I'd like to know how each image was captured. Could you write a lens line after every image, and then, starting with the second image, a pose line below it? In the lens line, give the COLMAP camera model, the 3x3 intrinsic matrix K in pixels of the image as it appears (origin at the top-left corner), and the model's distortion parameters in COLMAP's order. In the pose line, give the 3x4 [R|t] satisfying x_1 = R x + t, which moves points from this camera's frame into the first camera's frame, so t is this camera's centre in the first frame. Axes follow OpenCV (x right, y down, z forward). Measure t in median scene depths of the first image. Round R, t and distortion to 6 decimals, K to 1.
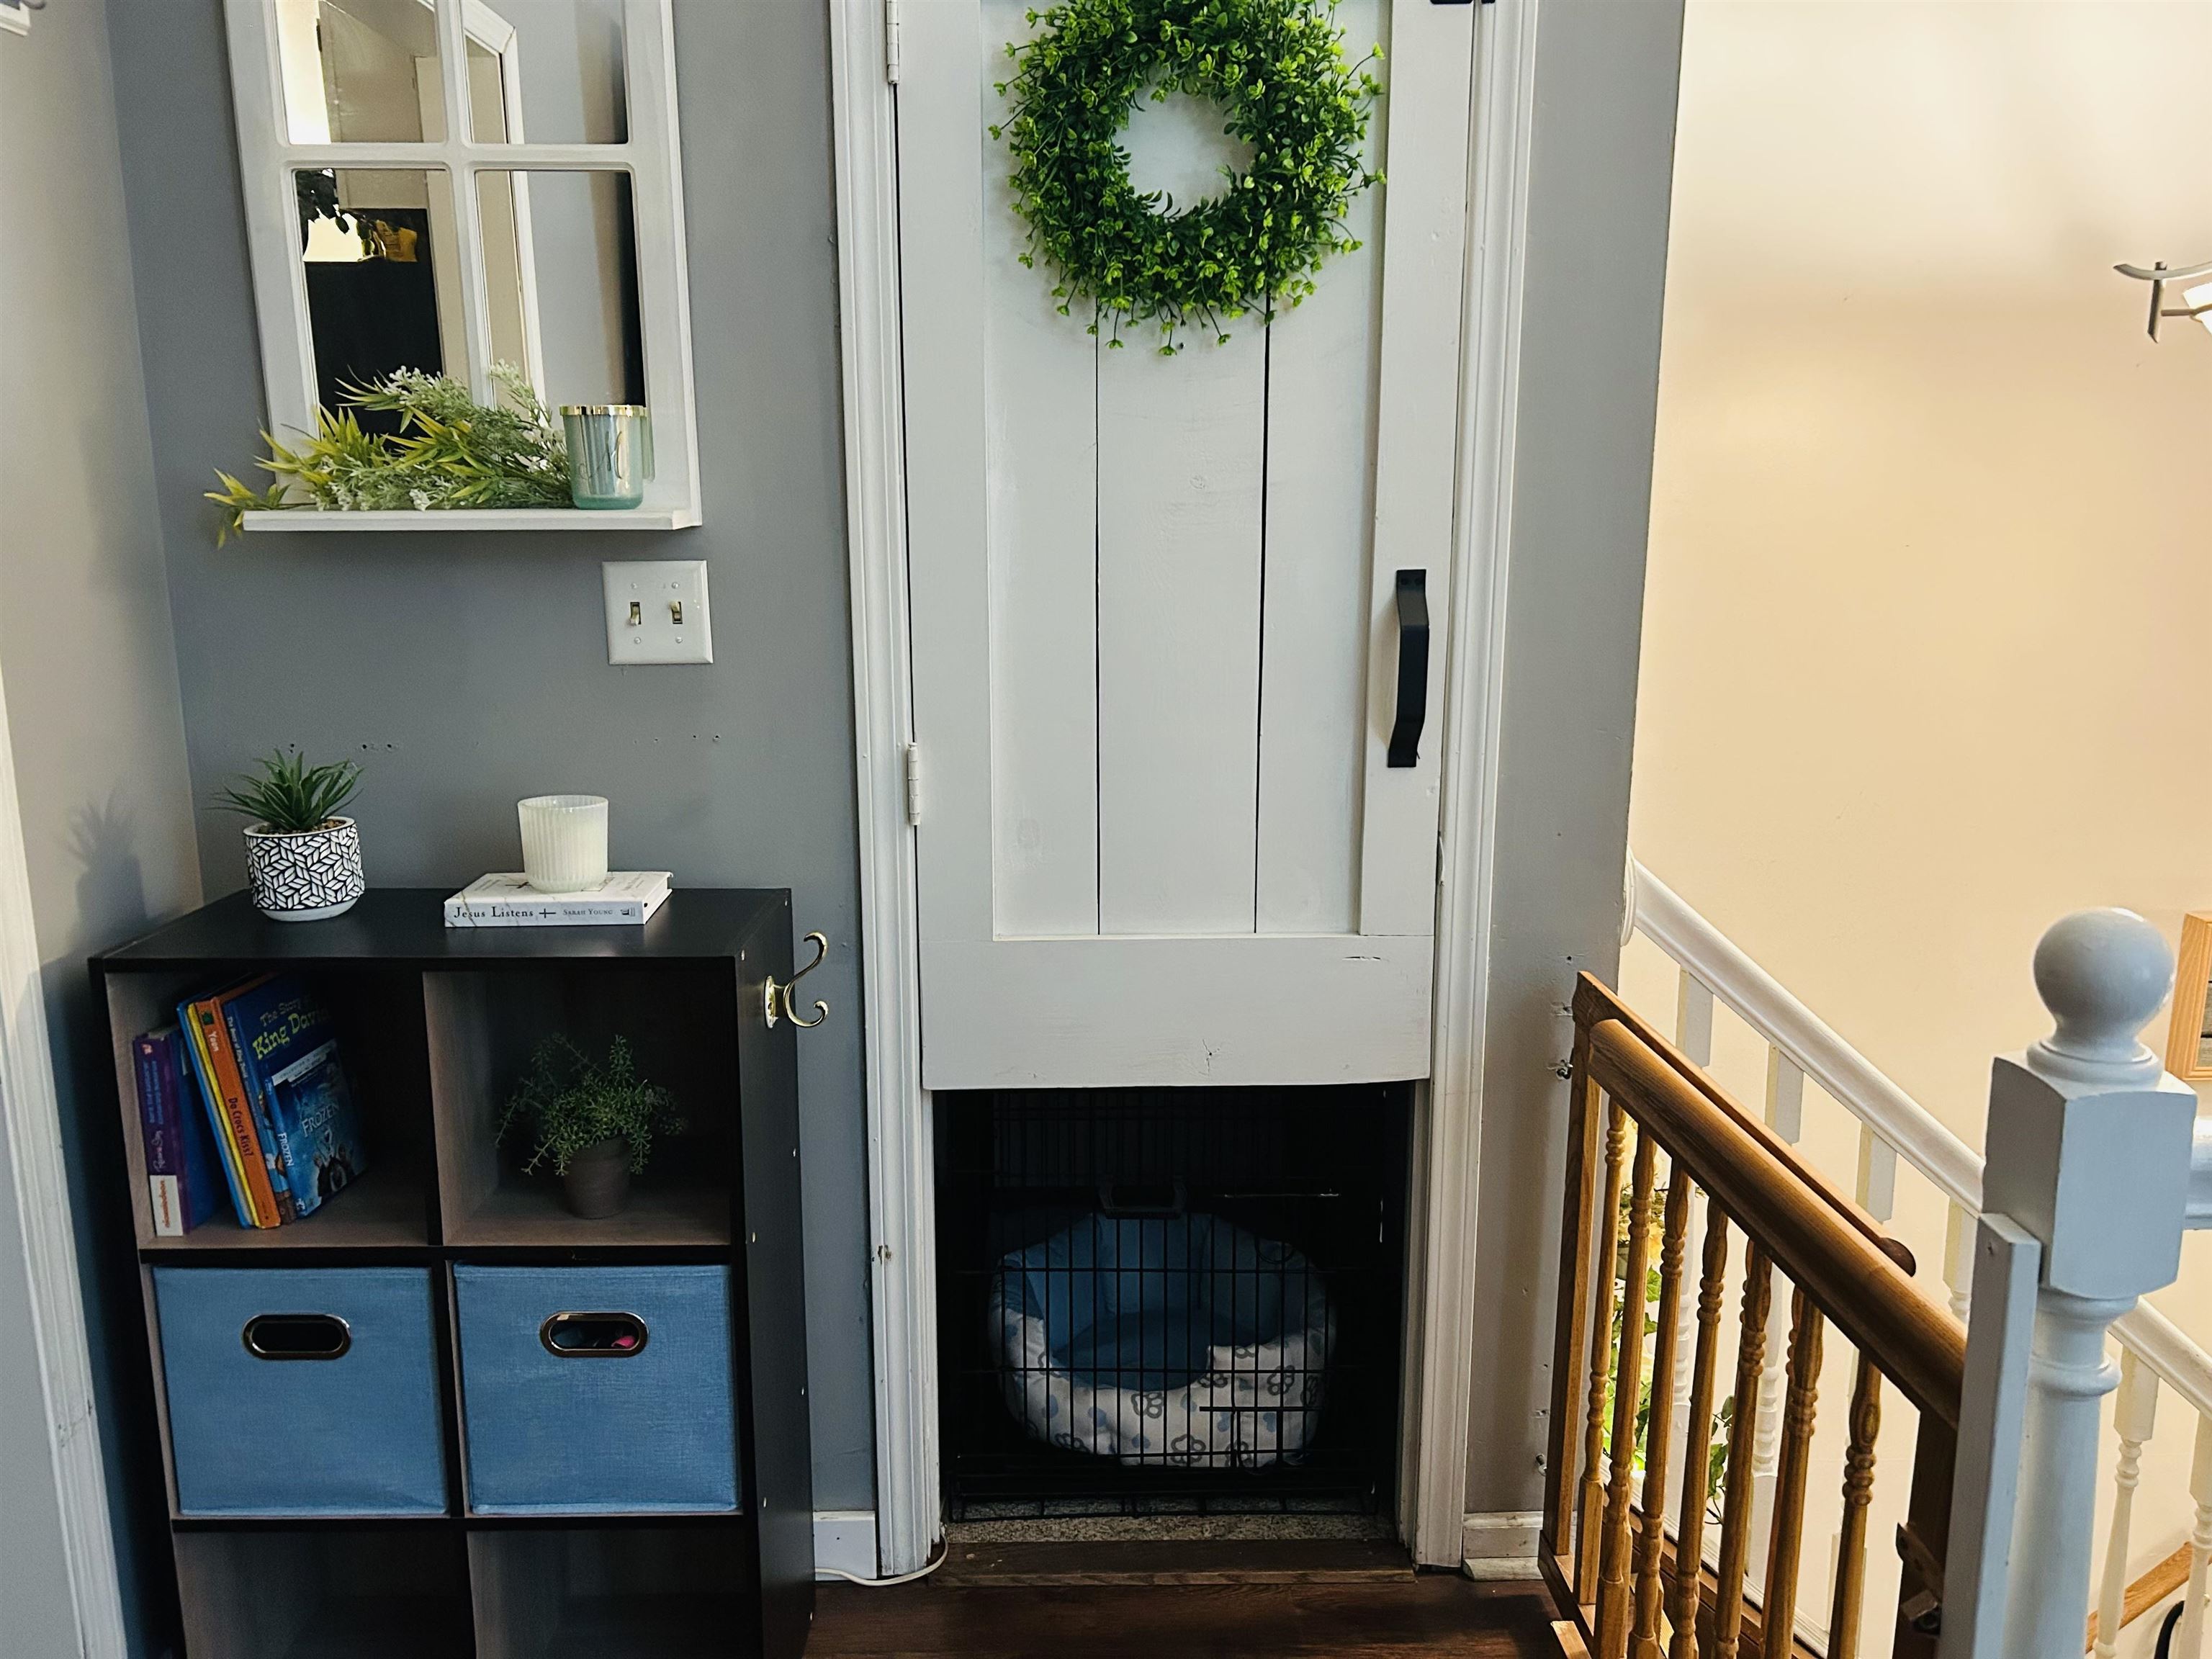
lens RADIAL K [[1775.7, 0, 1103.4], [0, 1775.7, 865.2], [0, 0, 1]] dist [0.074369, 0.003492]
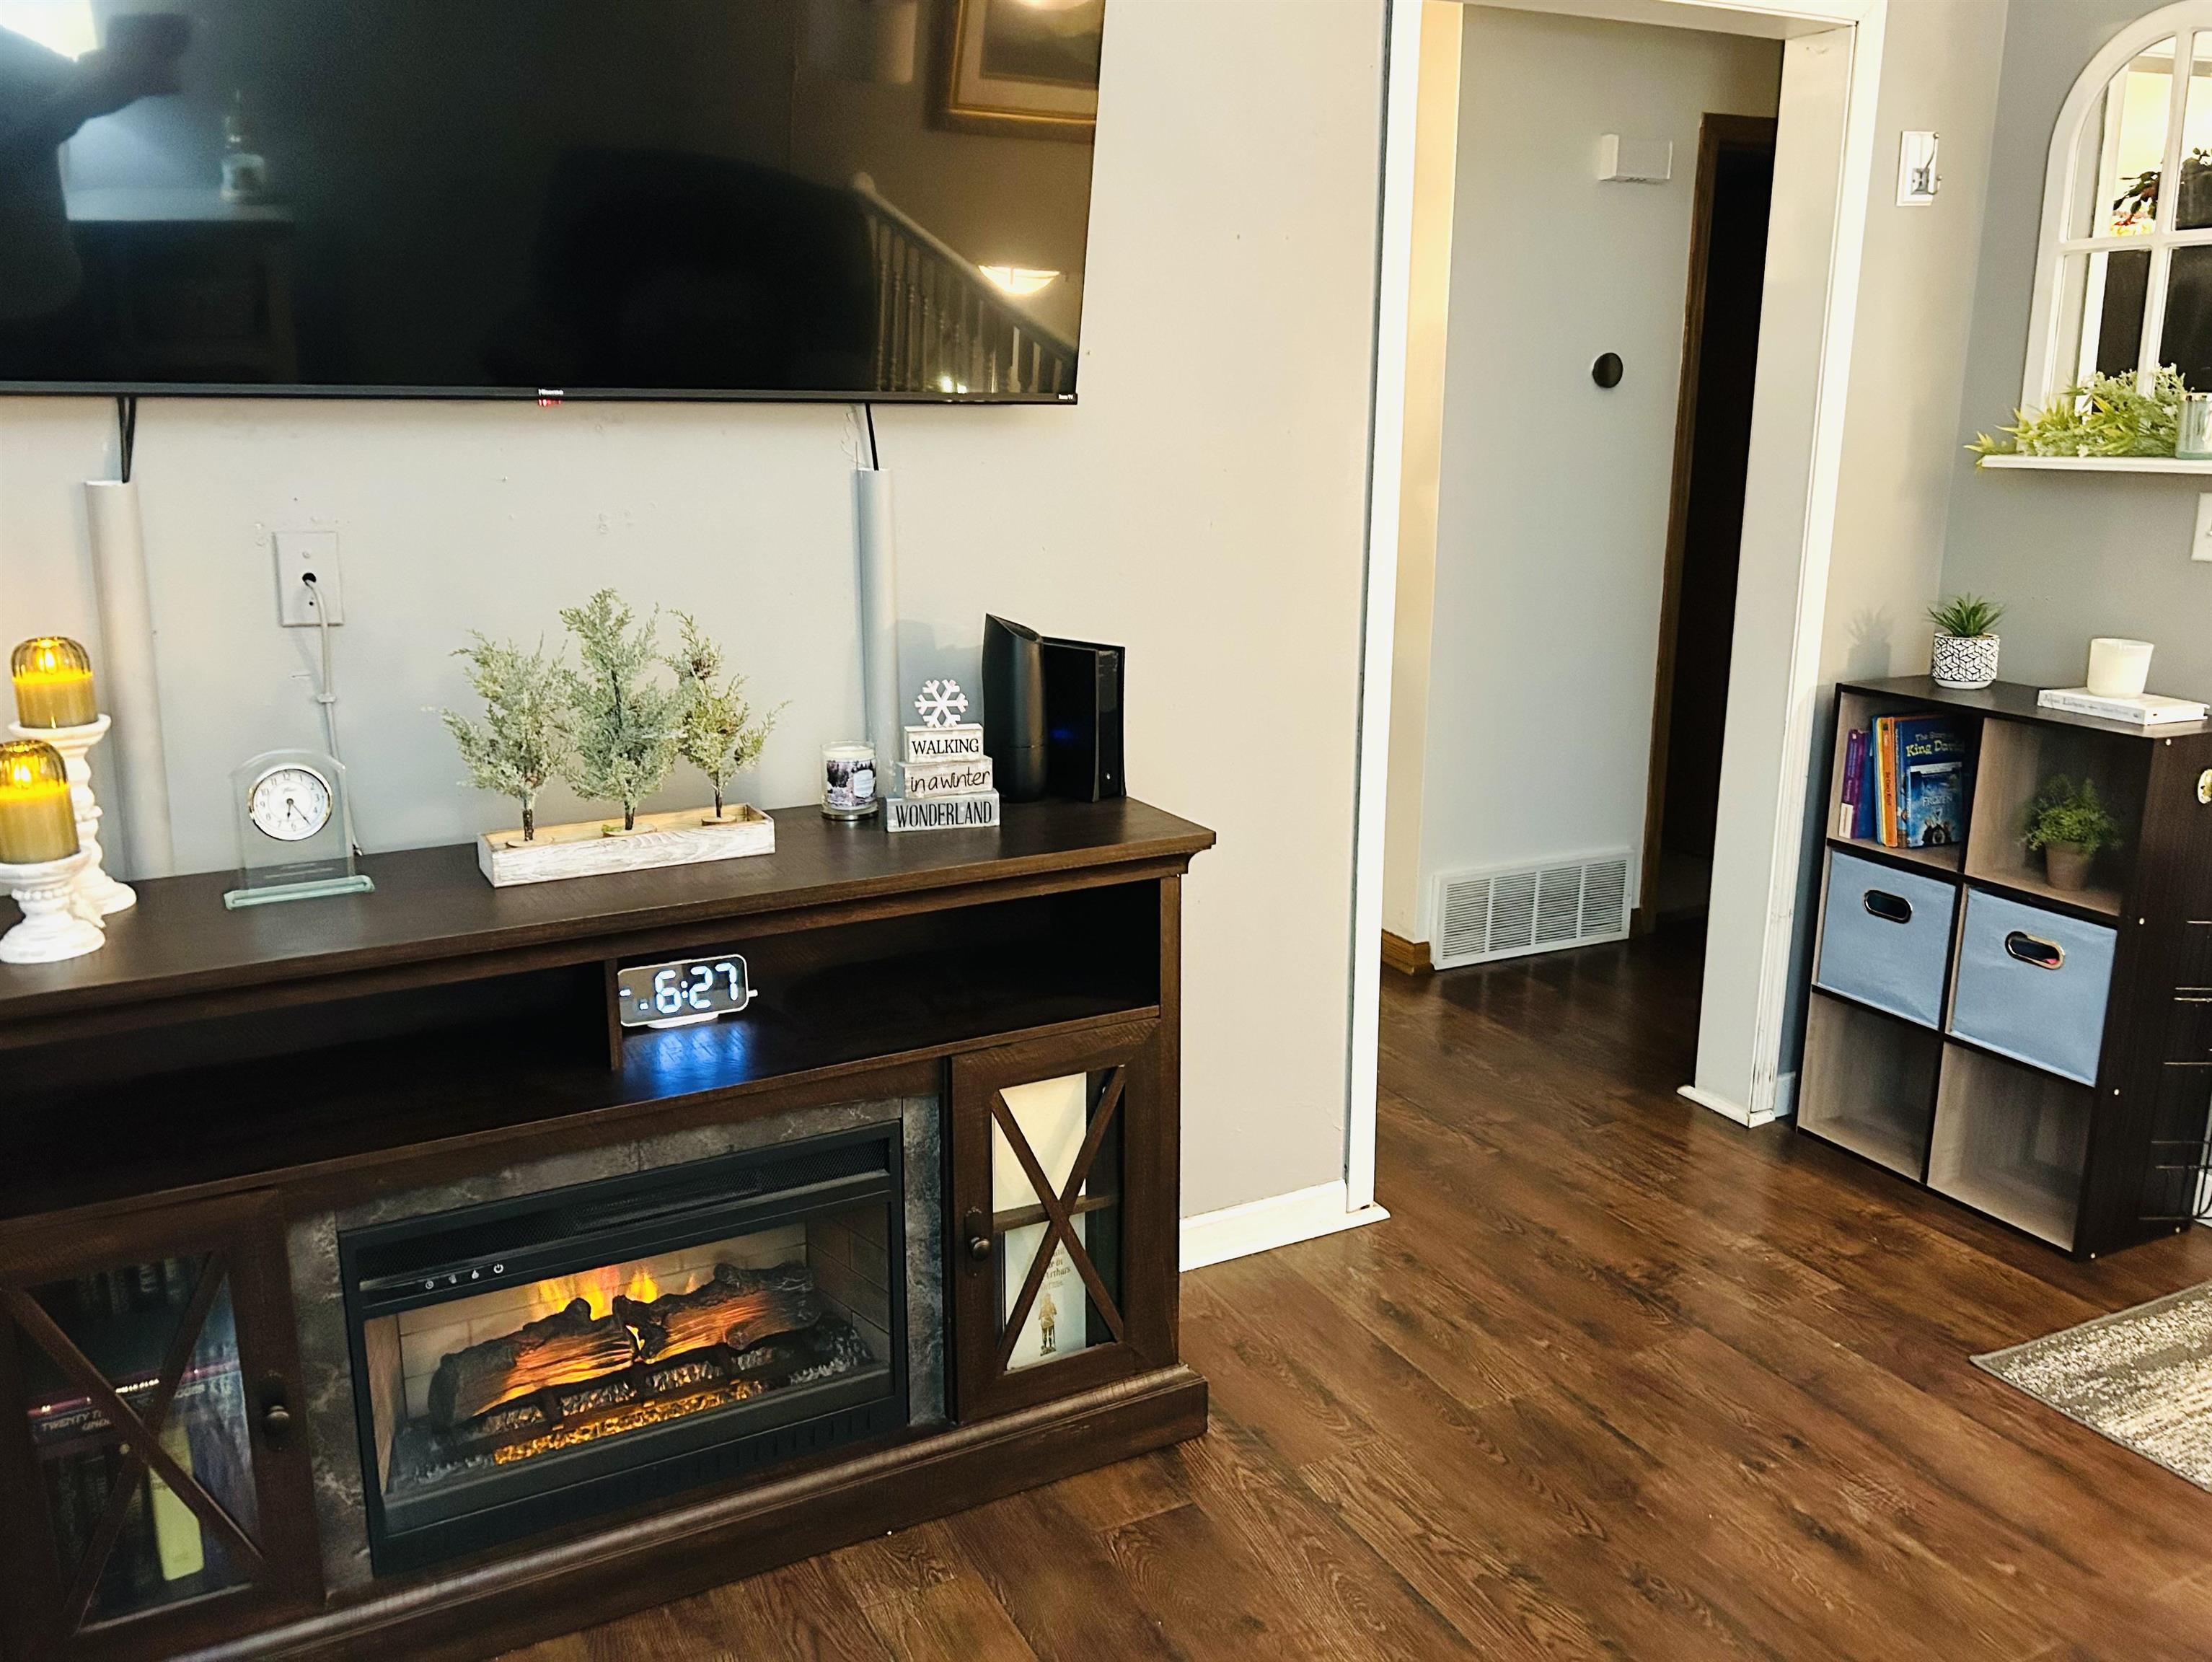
lens RADIAL K [[1715.1, 0, 1106.0], [0, 1715.1, 831.0], [0, 0, 1]] dist [-0.000566, -0.003322]
pose [[0.474957, 0.221466, -0.851685, 0.642124], [-0.184706, 0.971345, 0.149577, 0.071002], [0.860406, 0.086268, 0.502253, -0.564655]]
